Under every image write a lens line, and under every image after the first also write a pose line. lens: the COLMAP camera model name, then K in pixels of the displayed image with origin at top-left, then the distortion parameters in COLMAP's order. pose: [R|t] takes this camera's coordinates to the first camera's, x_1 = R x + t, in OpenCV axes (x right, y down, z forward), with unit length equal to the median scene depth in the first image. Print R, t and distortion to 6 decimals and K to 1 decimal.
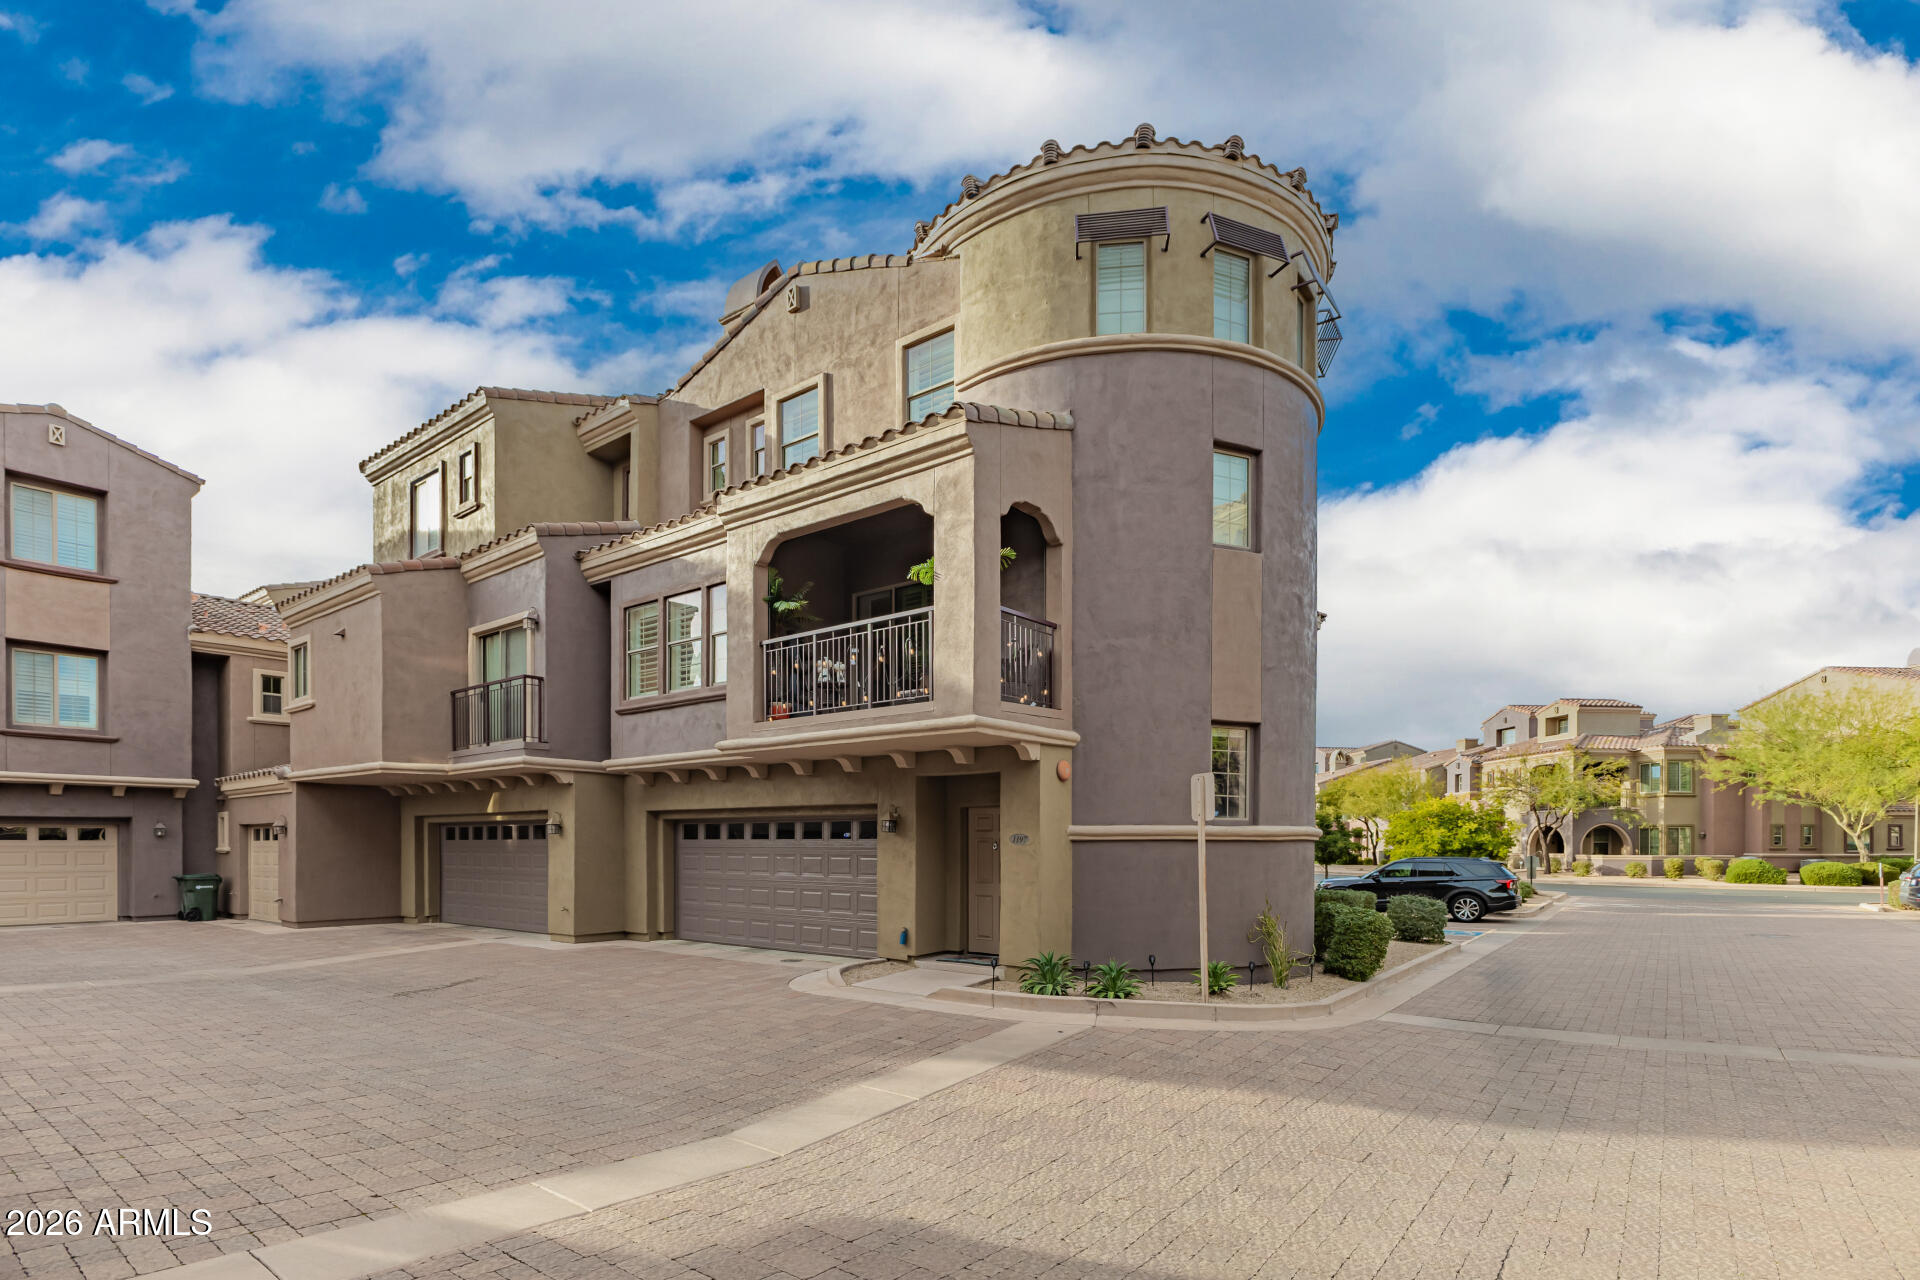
lens RADIAL K [[953.0, 0, 960.0], [0, 953.0, 640.0], [0, 0, 1]] dist [-0.002580, 0.000037]
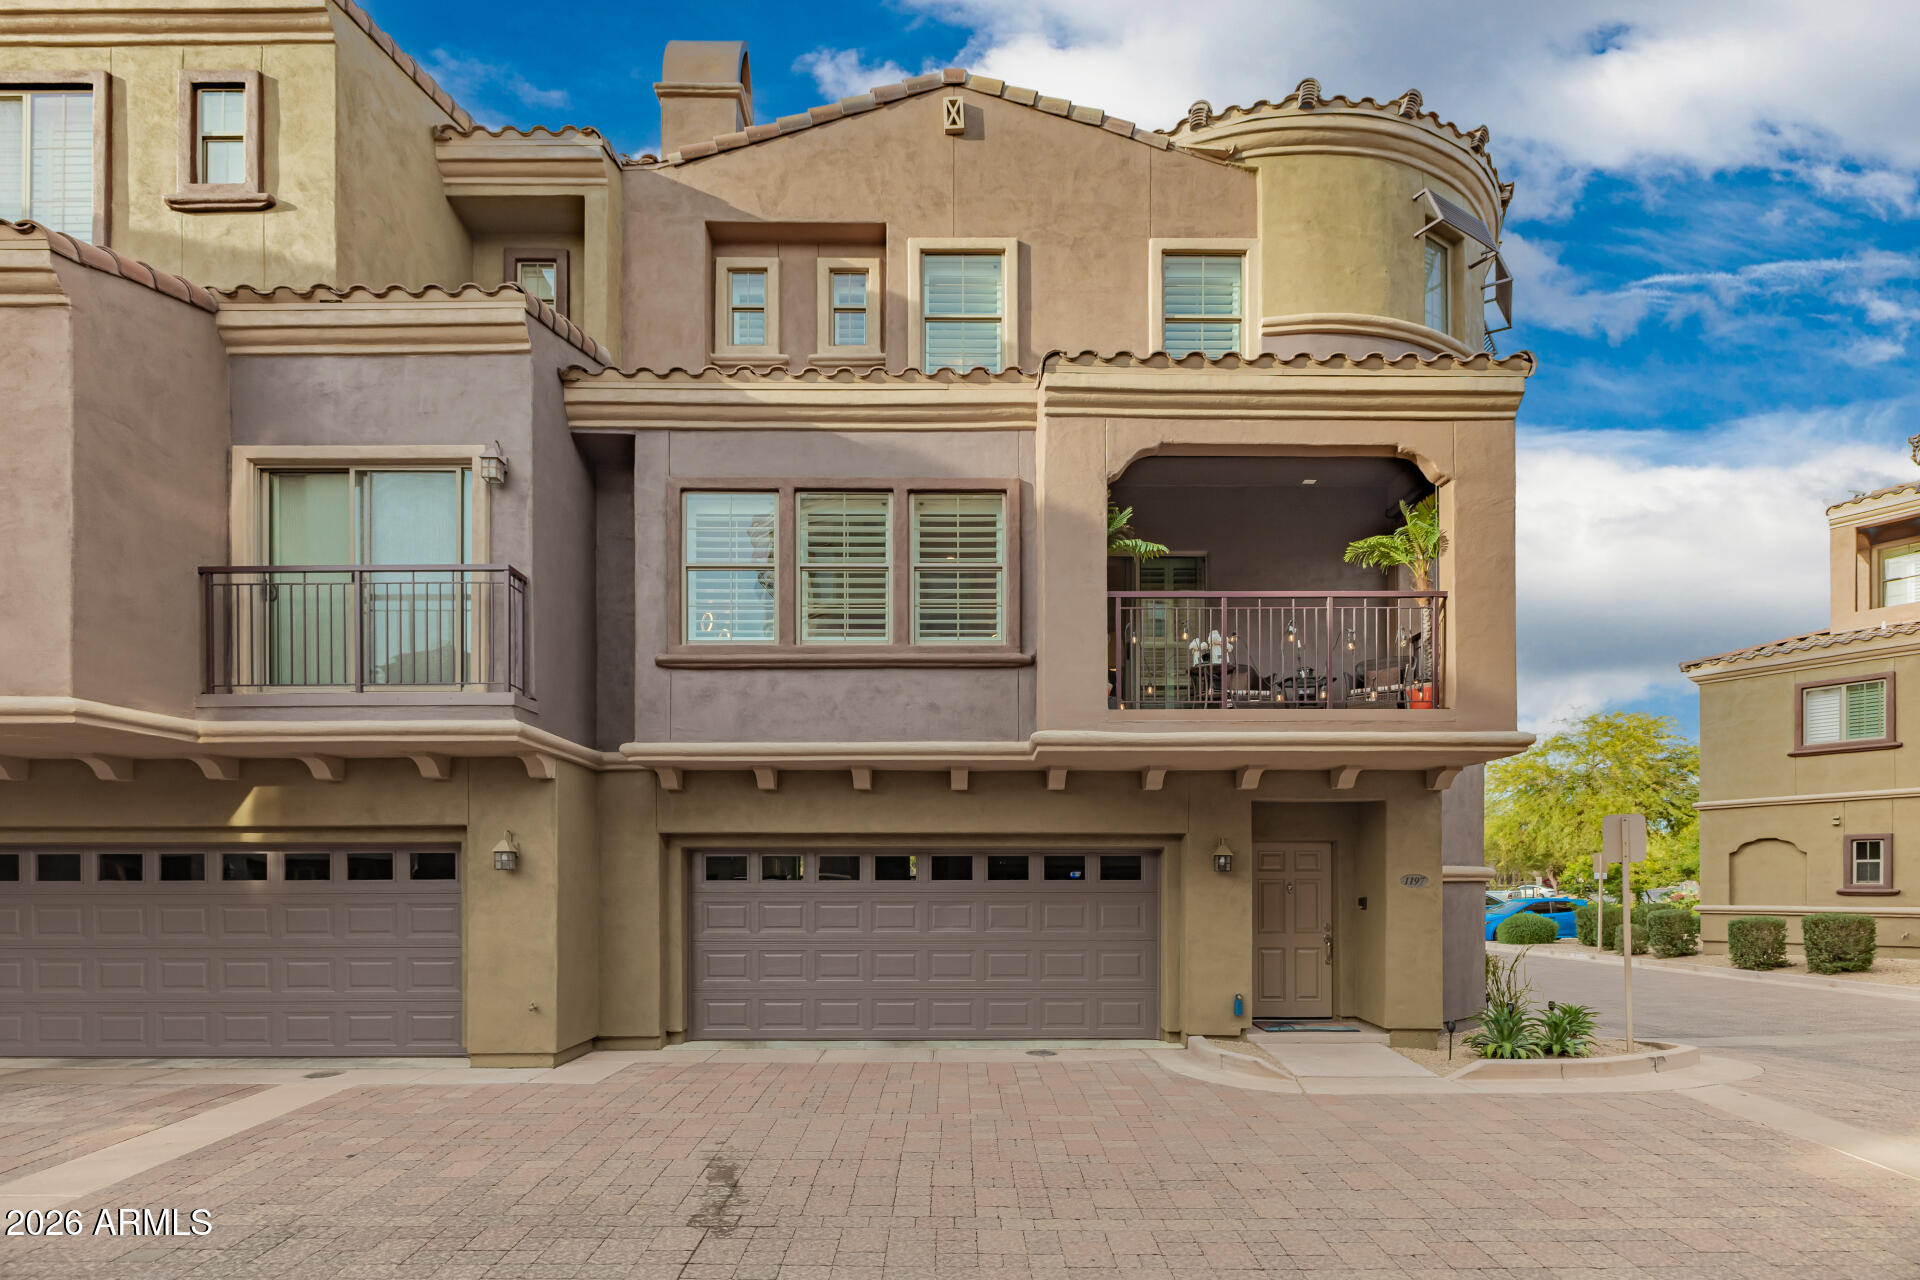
lens RADIAL K [[947.0, 0, 966.1], [0, 947.0, 722.2], [0, 0, 1]] dist [-0.005064, 0.000051]
pose [[0.773070, 0.106179, 0.625370, -0.602557], [-0.129946, 0.991491, -0.007705, 0.096527], [-0.620867, -0.075308, 0.780290, 0.453320]]
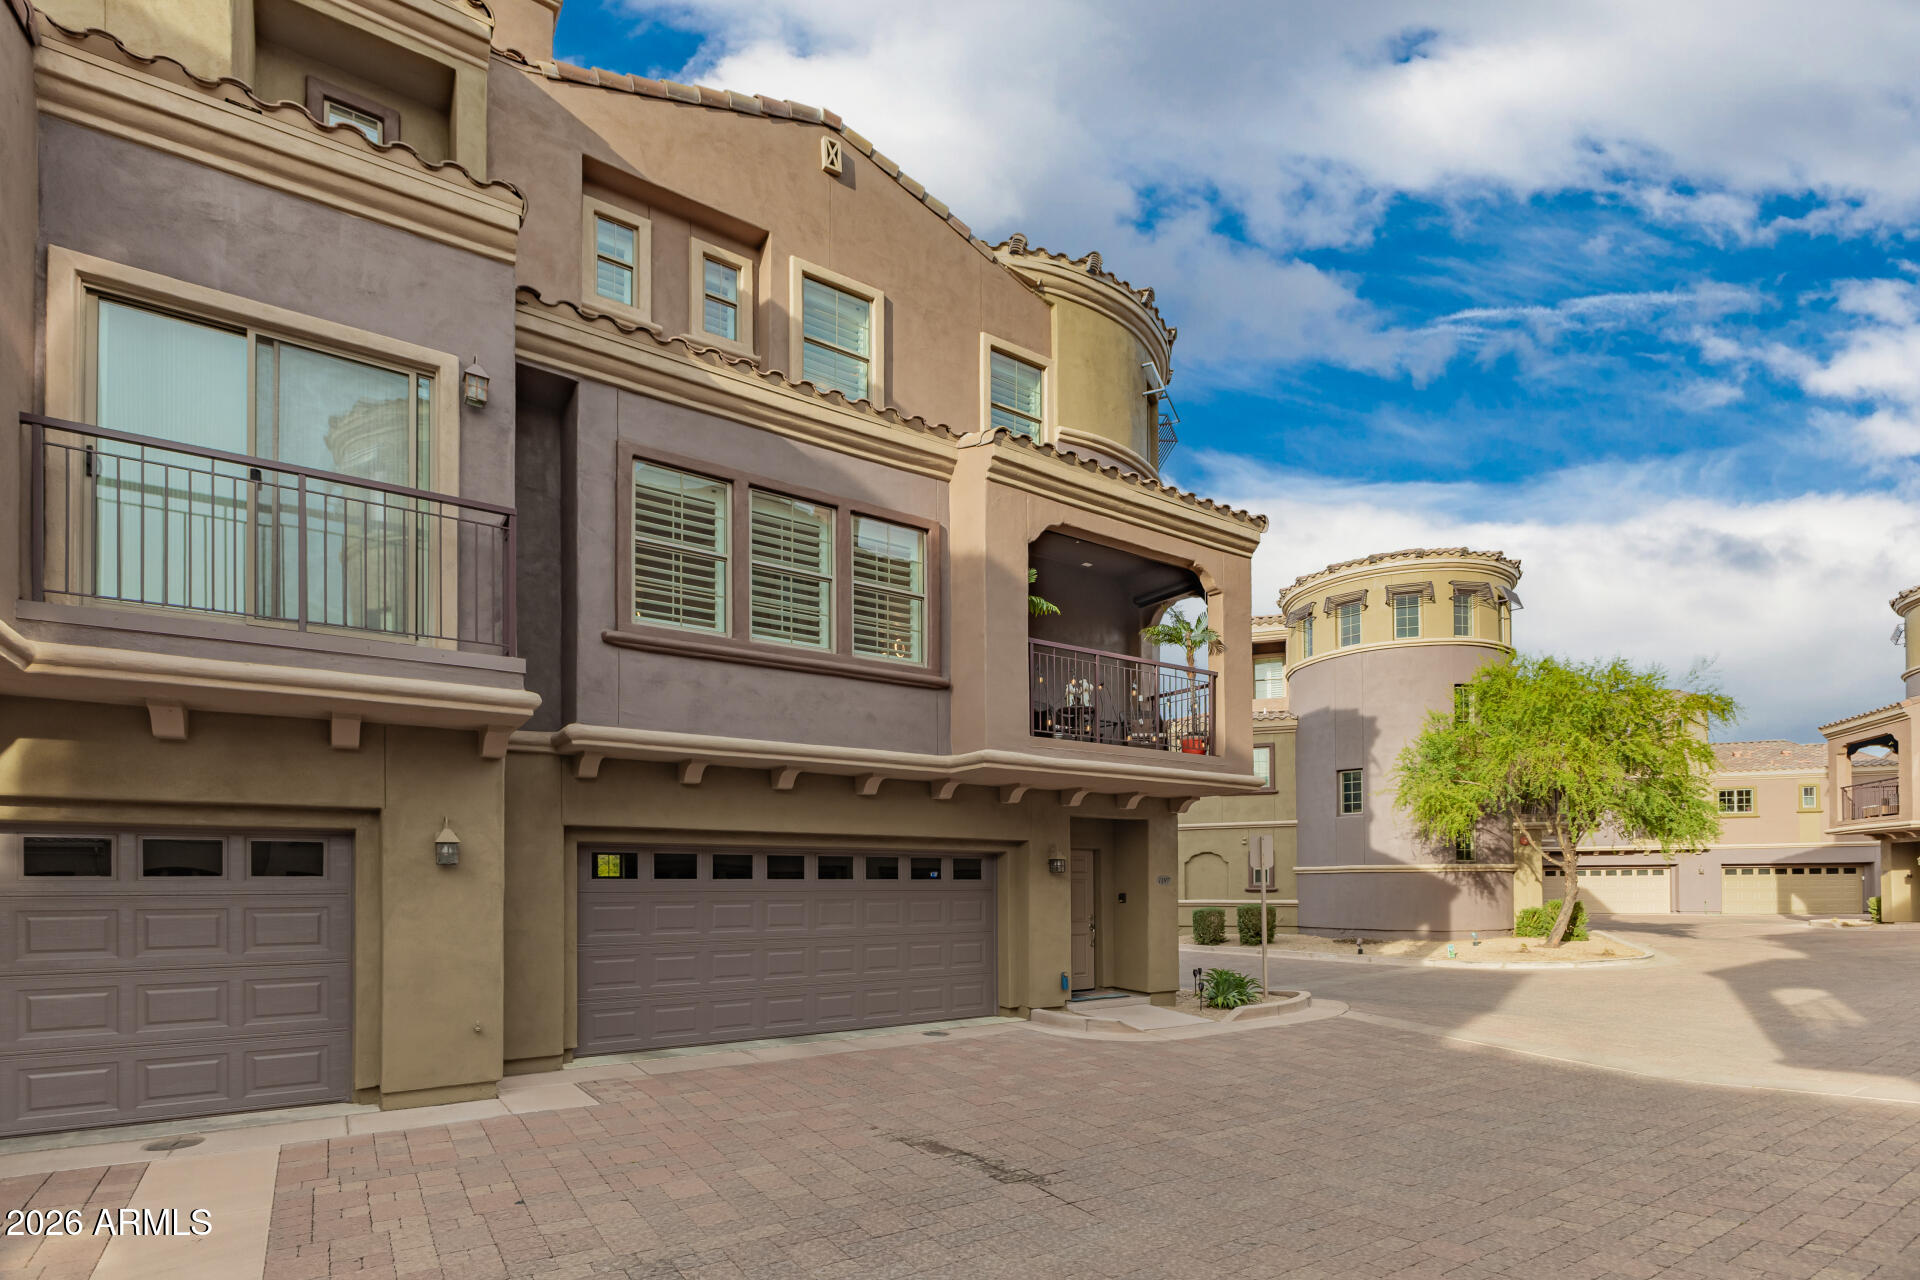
lens RADIAL K [[948.1, 0, 957.2], [0, 948.1, 688.9], [0, 0, 1]] dist [-0.004380, -0.000412]
pose [[0.274306, 0.194863, 0.941692, -0.834070], [-0.195461, 0.970111, -0.143807, 0.146342], [-0.941568, -0.144617, 0.304195, 0.678521]]
